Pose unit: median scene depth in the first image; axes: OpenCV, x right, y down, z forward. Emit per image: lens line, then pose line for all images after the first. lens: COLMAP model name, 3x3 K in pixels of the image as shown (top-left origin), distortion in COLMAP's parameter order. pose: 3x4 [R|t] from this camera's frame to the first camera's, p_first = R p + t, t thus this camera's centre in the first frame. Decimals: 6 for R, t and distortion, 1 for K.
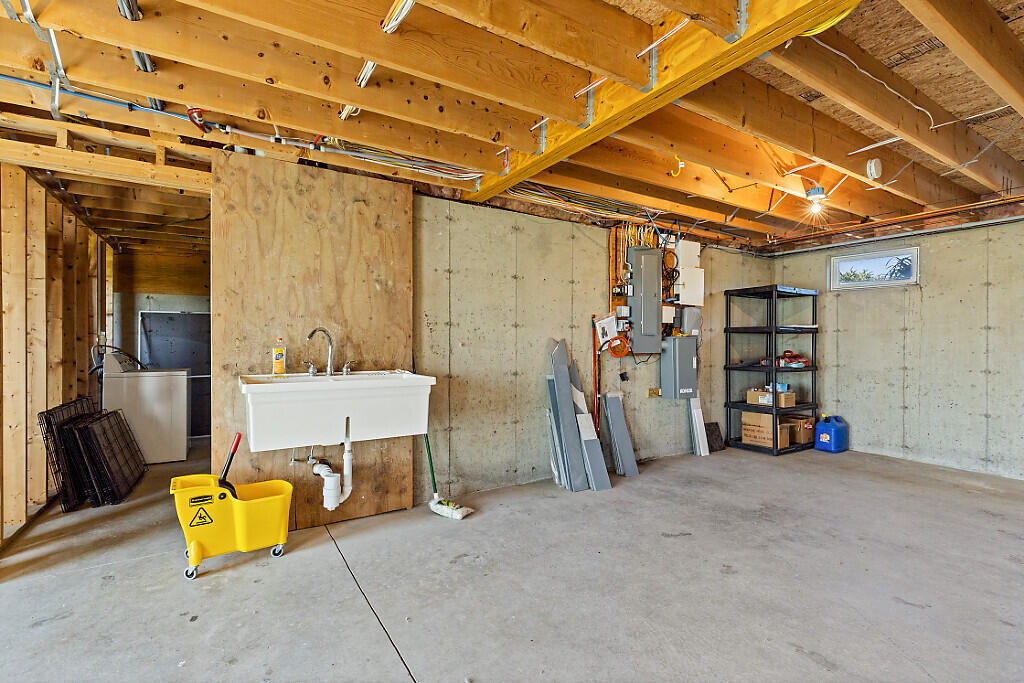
lens RADIAL K [[472.3, 0, 516.5], [0, 472.3, 342.2], [0, 0, 1]] dist [-0.004962, 0.001273]
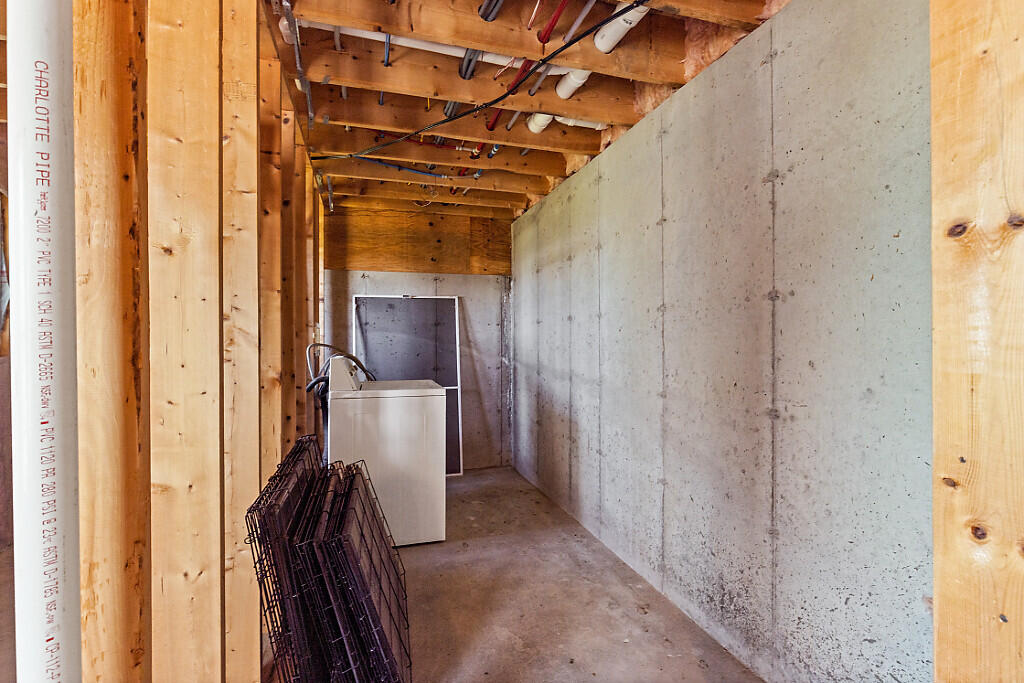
lens RADIAL K [[472.3, 0, 506.9], [0, 472.3, 339.8], [0, 0, 1]] dist [-0.004962, 0.001273]
pose [[0.964362, -0.003697, -0.264562, -0.422019], [0.003562, 0.999993, -0.000989, 0.001874], [0.264564, 0.000011, 0.964368, 0.407380]]
